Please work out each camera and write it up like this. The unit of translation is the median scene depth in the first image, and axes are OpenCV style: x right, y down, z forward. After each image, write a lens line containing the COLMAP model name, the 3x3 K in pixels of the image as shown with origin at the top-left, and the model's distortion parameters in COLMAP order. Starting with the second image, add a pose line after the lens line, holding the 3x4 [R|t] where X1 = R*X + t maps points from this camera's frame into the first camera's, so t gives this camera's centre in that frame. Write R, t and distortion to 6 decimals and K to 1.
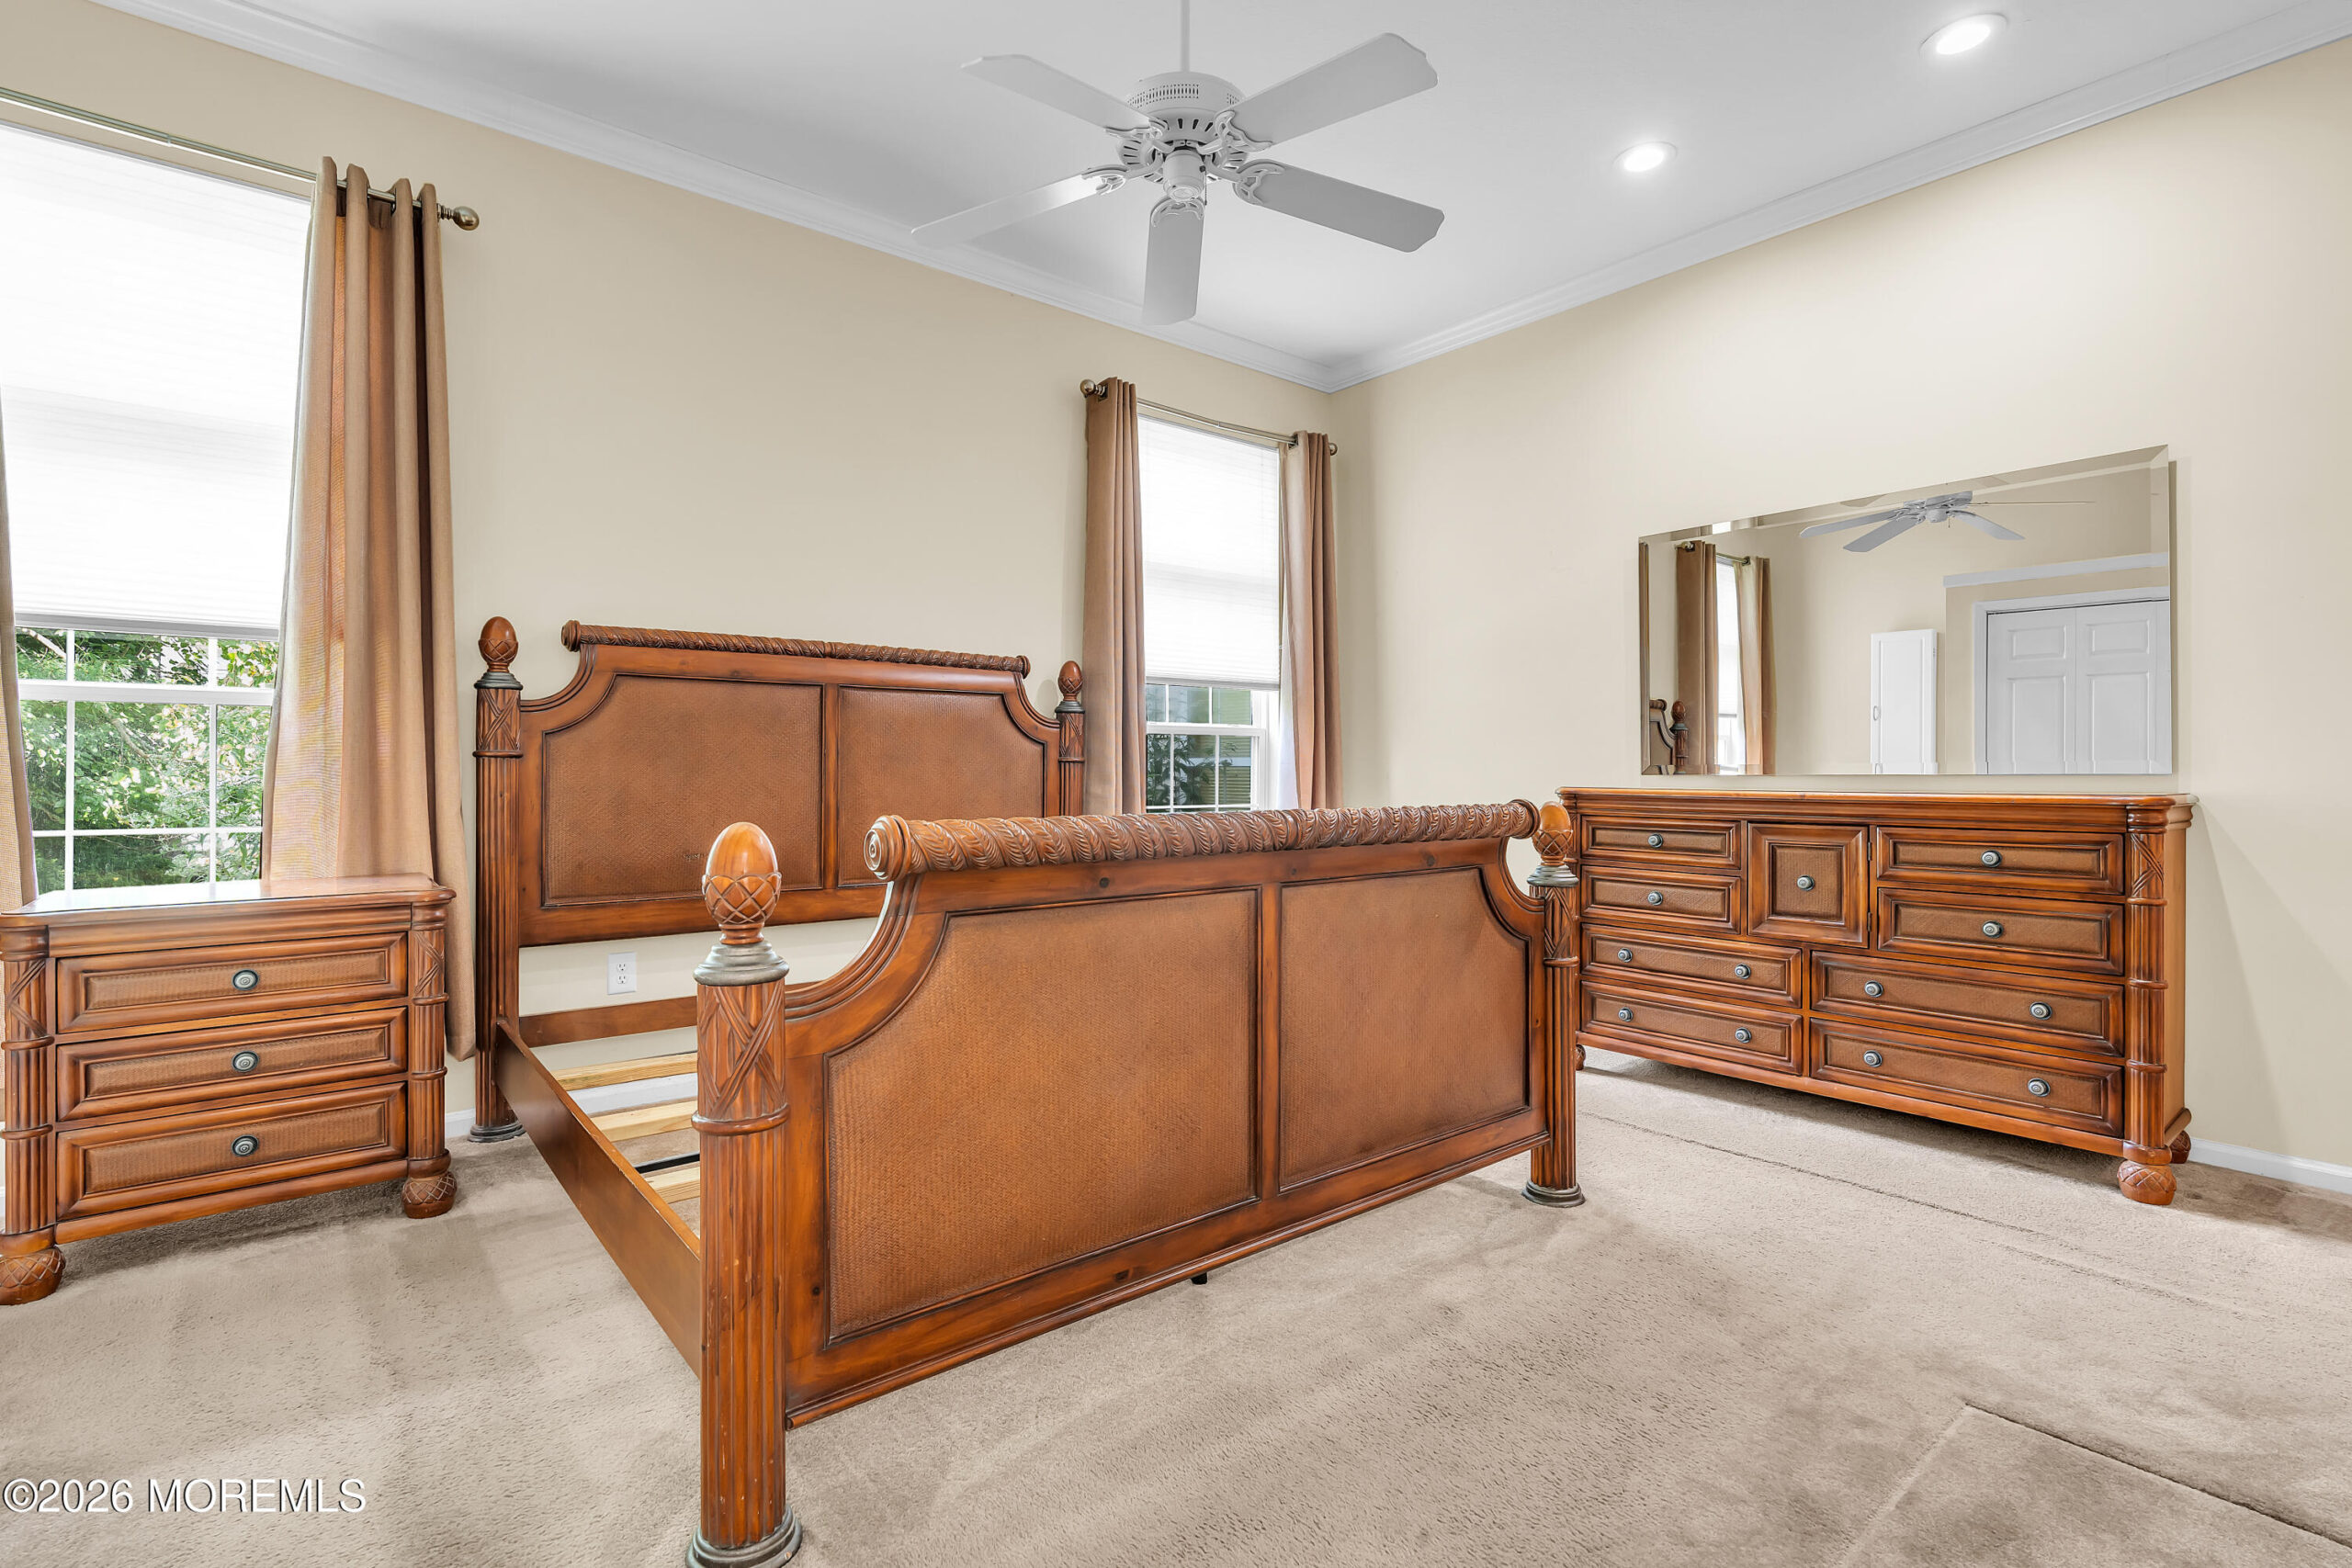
lens RADIAL K [[1065.4, 0, 1169.0], [0, 1065.4, 779.5], [0, 0, 1]] dist [-0.010320, 0.002976]
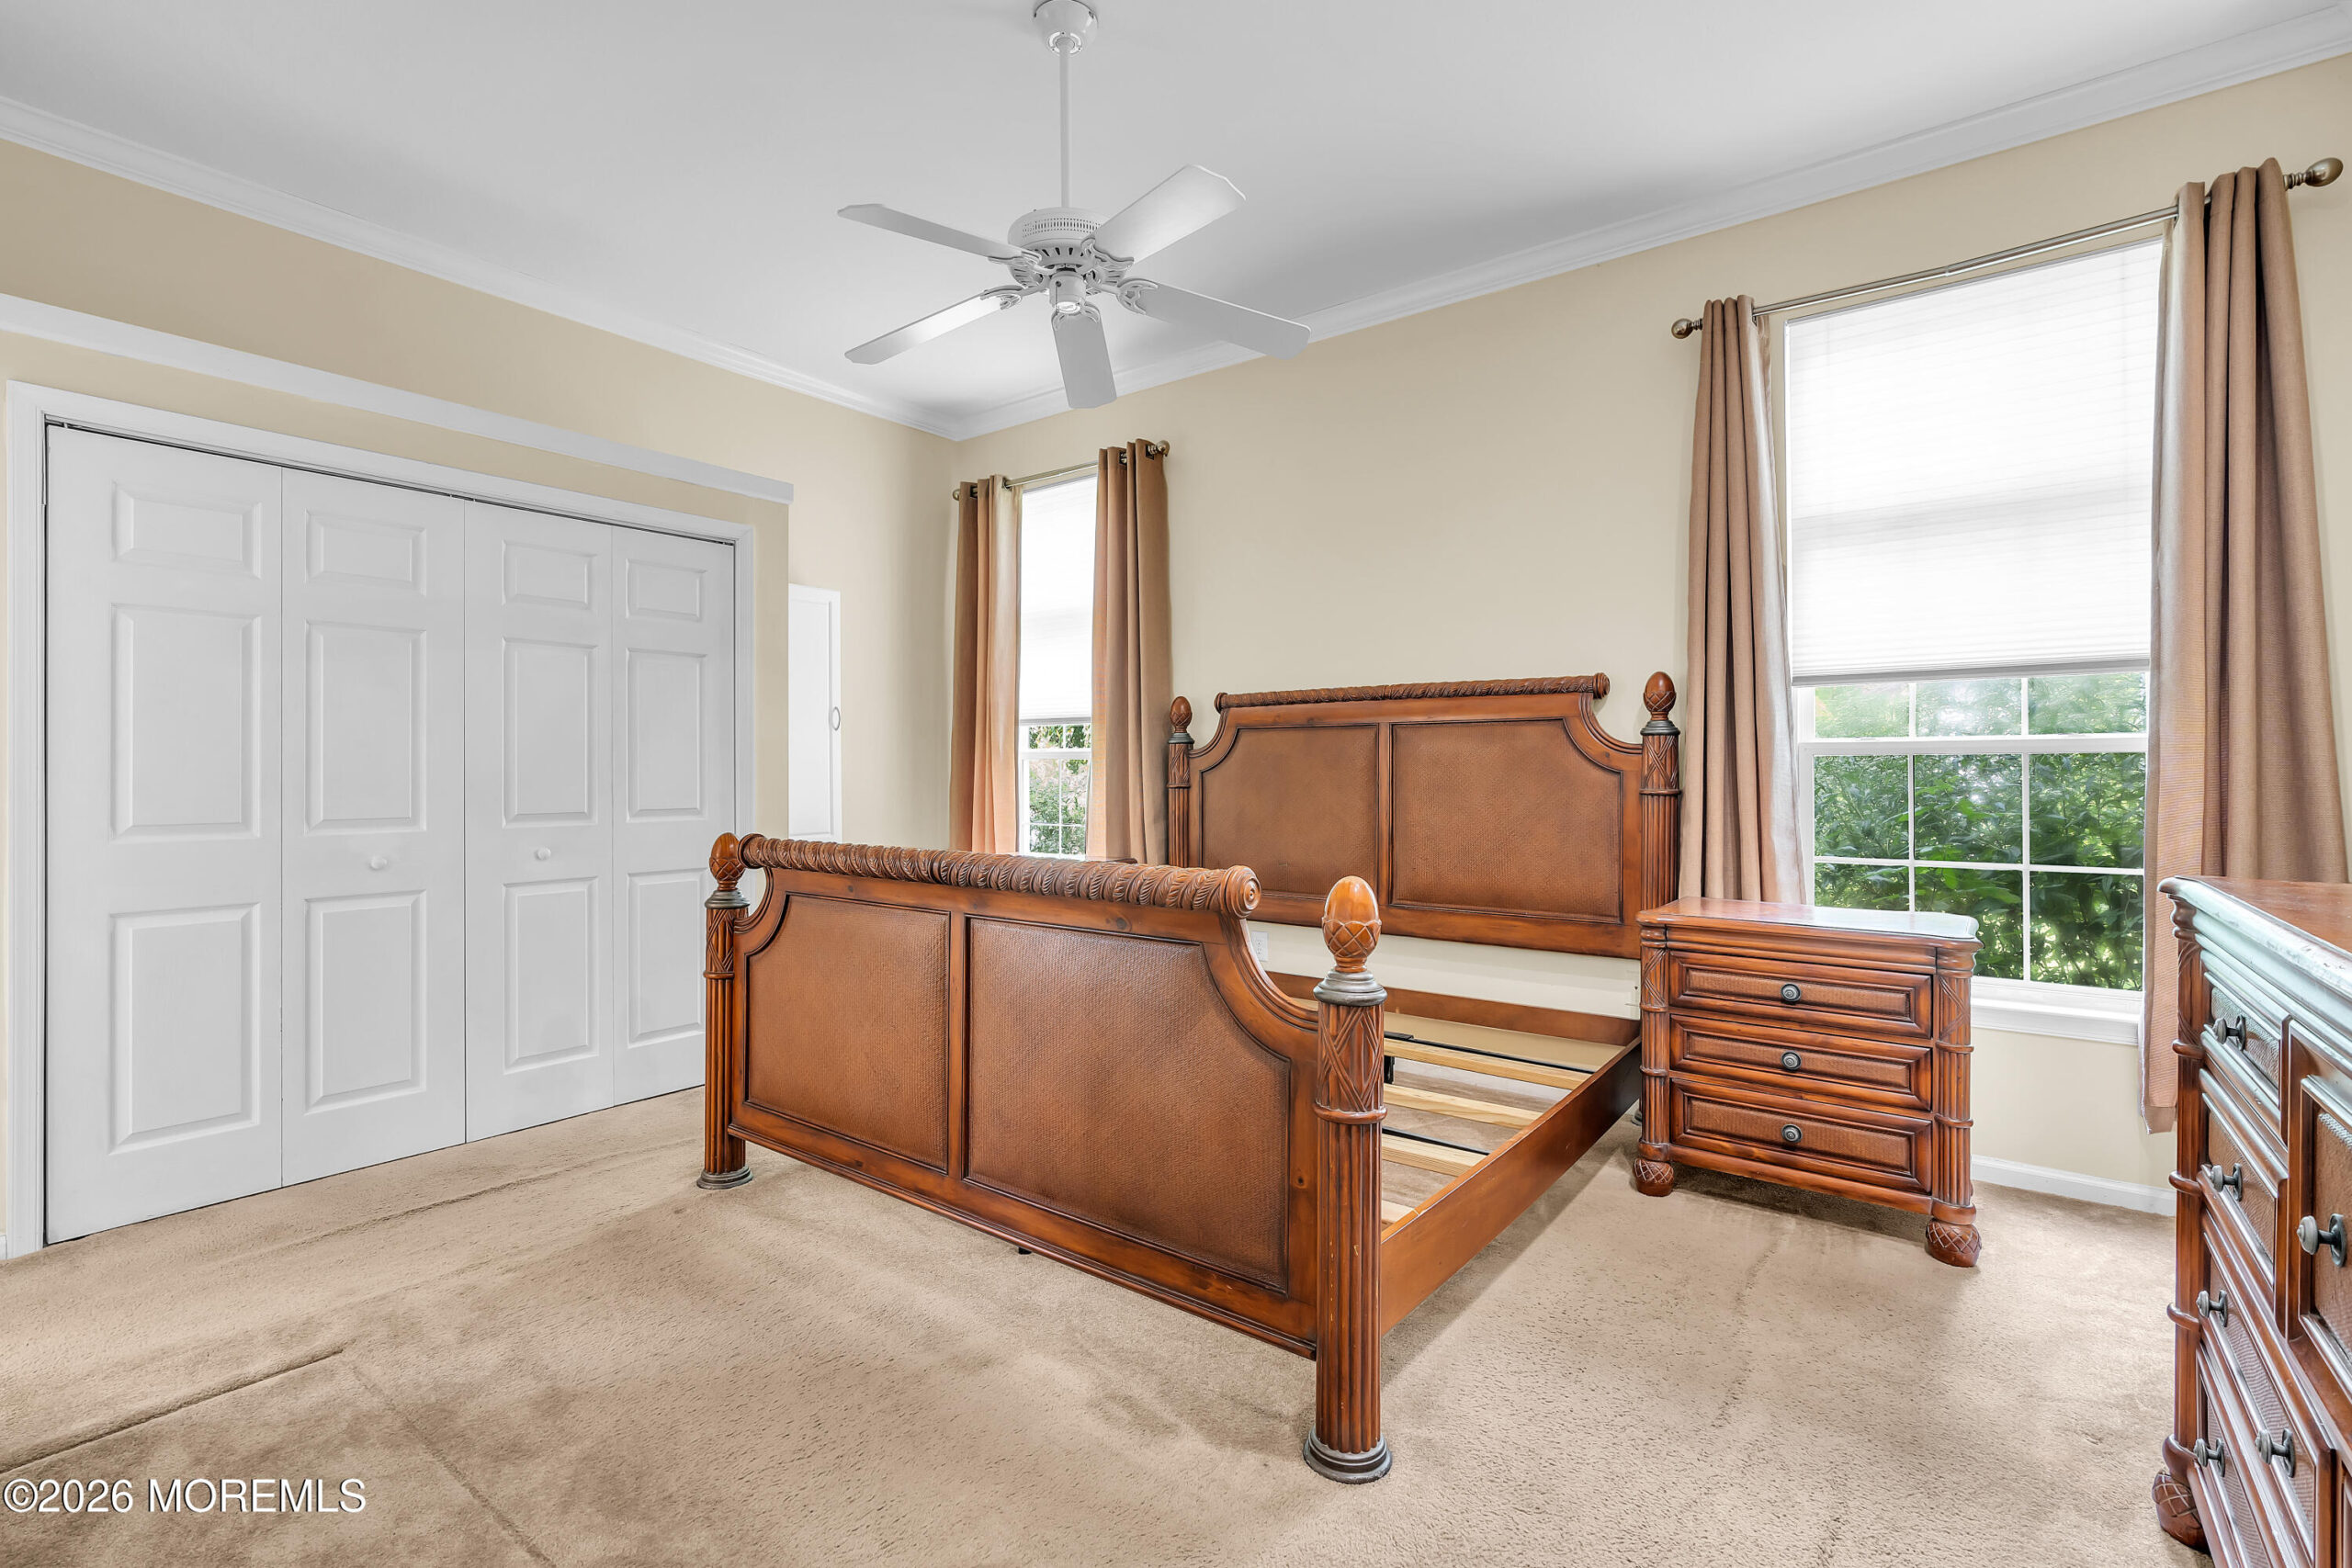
lens RADIAL K [[1065.4, 0, 1169.0], [0, 1065.4, 779.5], [0, 0, 1]] dist [-0.010320, 0.002976]
pose [[0.249163, 0.004481, -0.968451, 0.799685], [-0.009865, 0.999949, 0.002089, -0.034838], [0.968411, 0.009033, 0.249195, 0.571214]]
